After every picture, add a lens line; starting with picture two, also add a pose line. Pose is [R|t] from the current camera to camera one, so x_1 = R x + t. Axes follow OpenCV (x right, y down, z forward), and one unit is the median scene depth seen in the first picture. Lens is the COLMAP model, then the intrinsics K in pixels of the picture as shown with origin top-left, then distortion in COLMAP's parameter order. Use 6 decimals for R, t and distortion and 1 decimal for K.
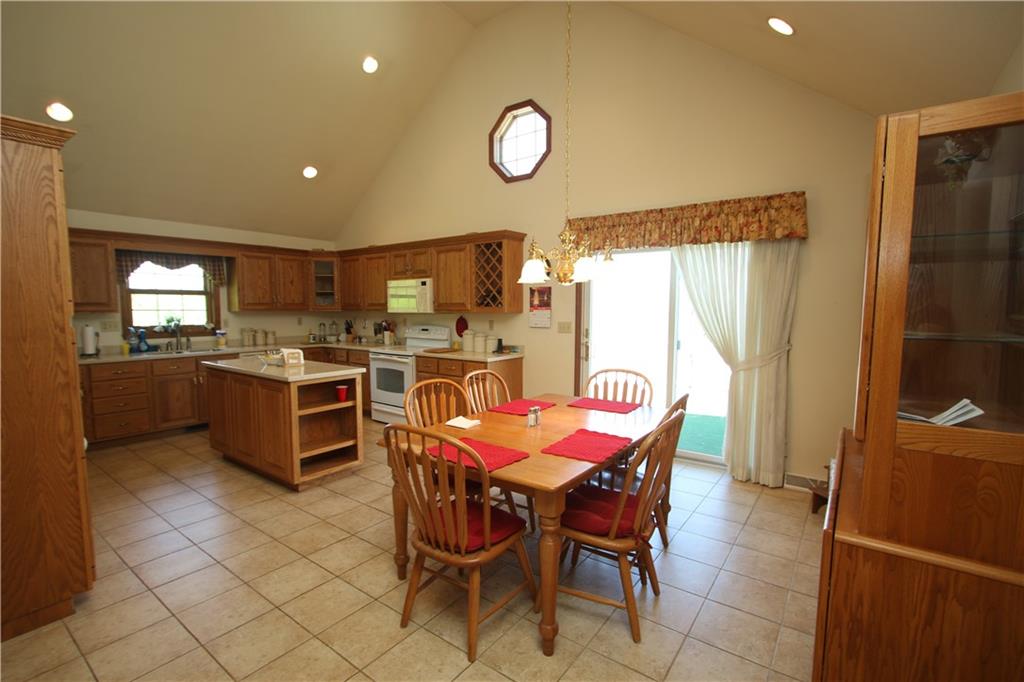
lens RADIAL K [[465.9, 0, 510.0], [0, 465.9, 345.7], [0, 0, 1]] dist [-0.020584, 0.000112]
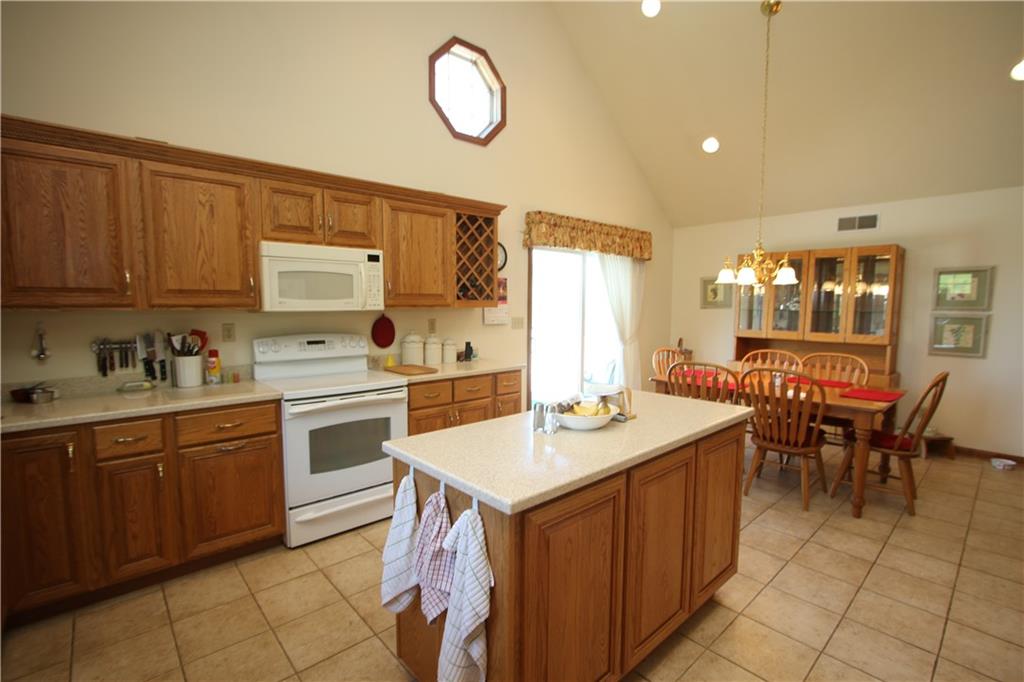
lens RADIAL K [[465.9, 0, 510.0], [0, 465.9, 345.7], [0, 0, 1]] dist [-0.020584, 0.000112]
pose [[0.203525, -0.090589, 0.974870, -0.764679], [0.077659, 0.994067, 0.076160, -0.062564], [-0.975985, 0.060207, 0.209353, 0.779820]]
